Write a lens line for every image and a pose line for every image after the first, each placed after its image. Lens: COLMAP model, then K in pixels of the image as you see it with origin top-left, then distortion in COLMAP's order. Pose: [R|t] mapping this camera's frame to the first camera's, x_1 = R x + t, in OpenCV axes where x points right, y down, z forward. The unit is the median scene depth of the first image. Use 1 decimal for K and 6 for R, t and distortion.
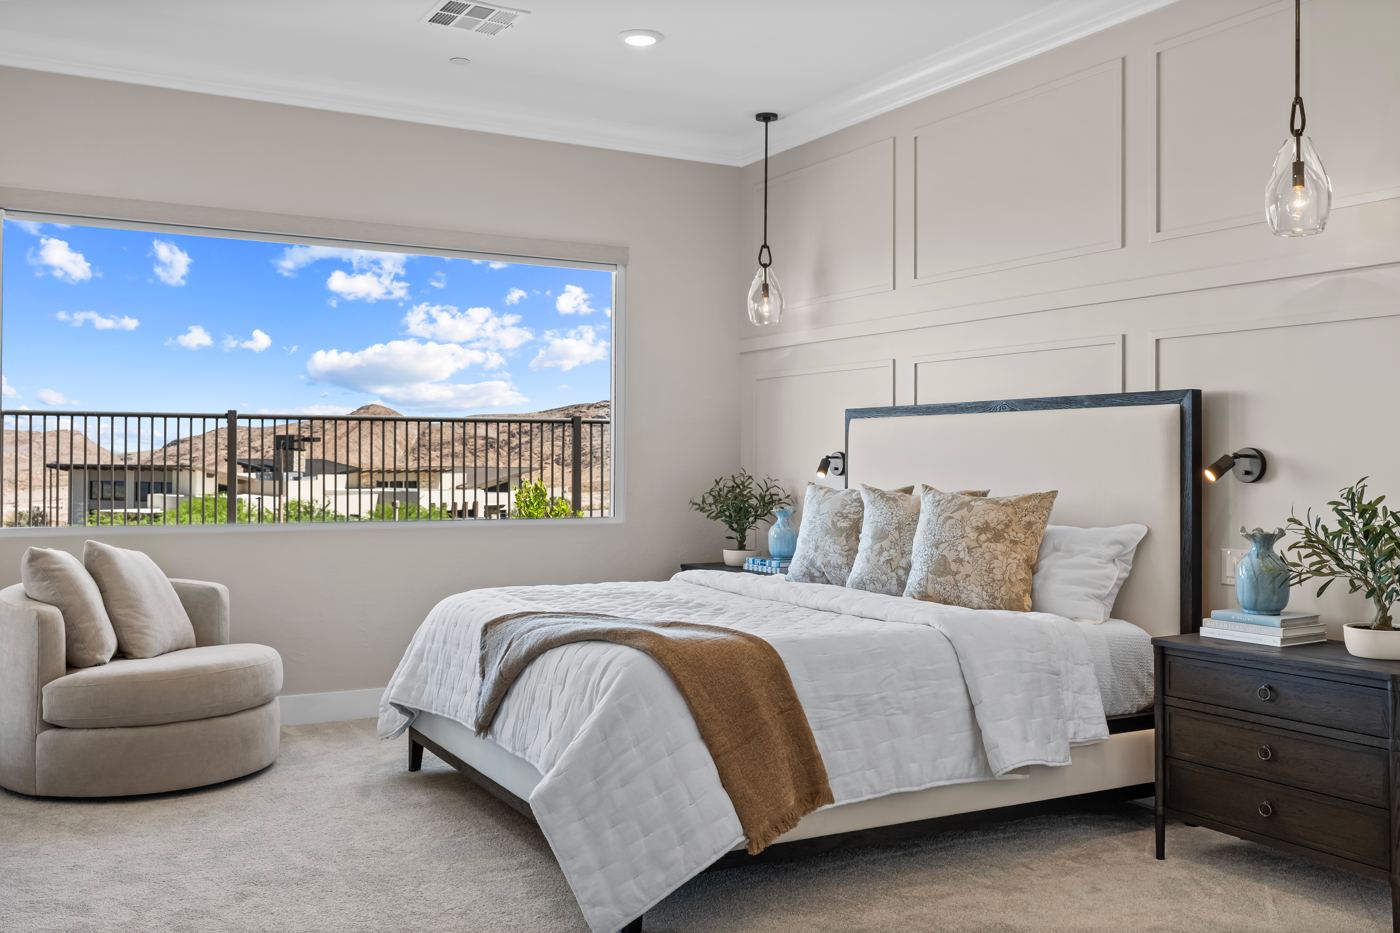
lens RADIAL K [[1301.9, 0, 684.6], [0, 1301.9, 486.9], [0, 0, 1]] dist [0.000818, -0.000275]
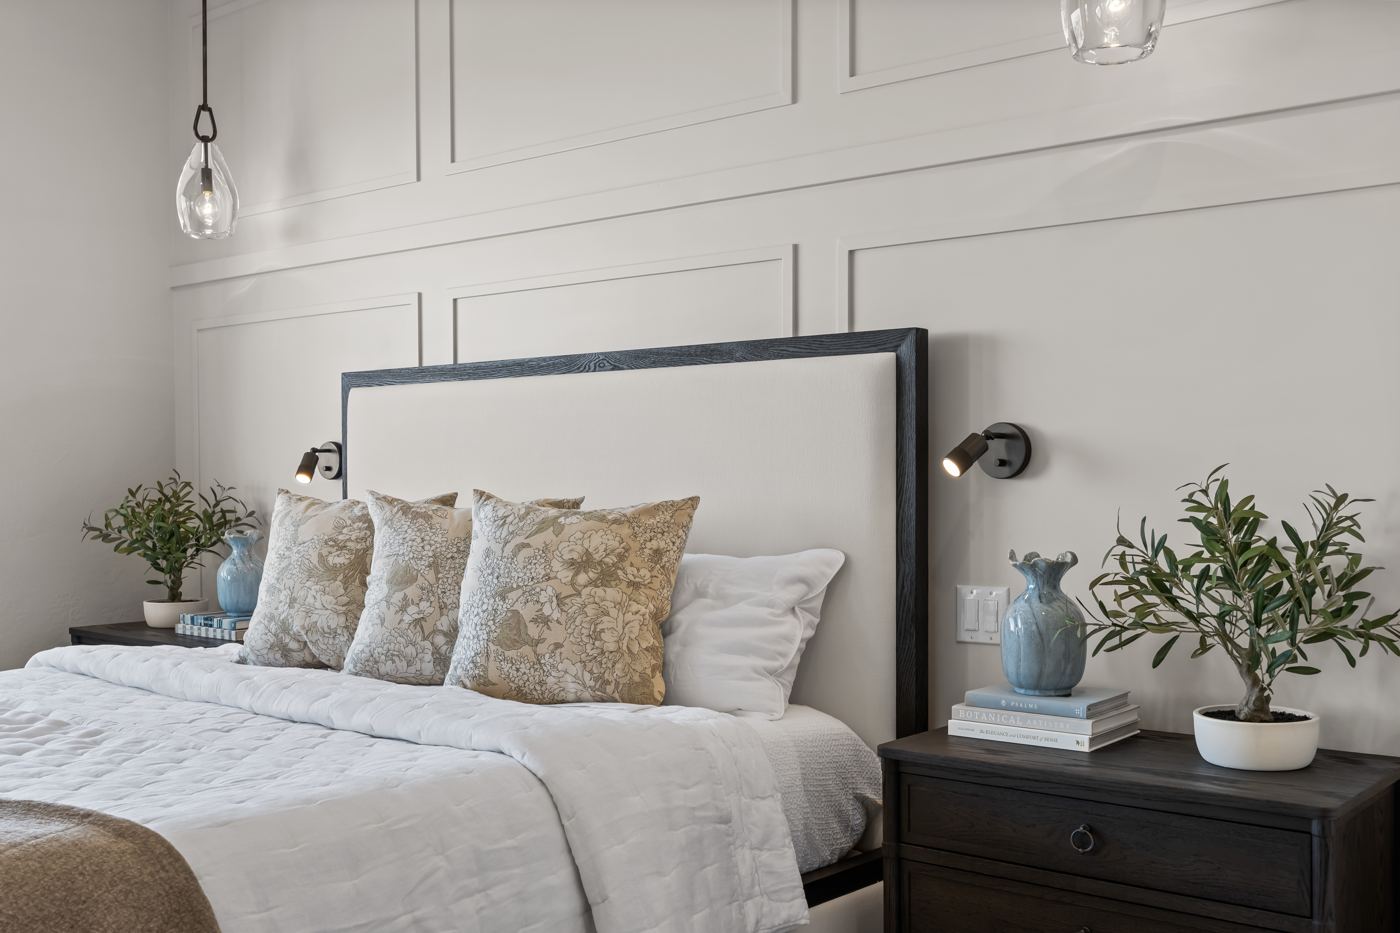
lens RADIAL K [[1301.9, 0, 684.6], [0, 1301.9, 486.9], [0, 0, 1]] dist [0.000818, -0.000275]
pose [[0.931795, -0.010411, 0.362835, 0.056848], [0.014462, 0.999860, -0.008450, 0.003184], [-0.362696, 0.013121, 0.931815, 0.411440]]
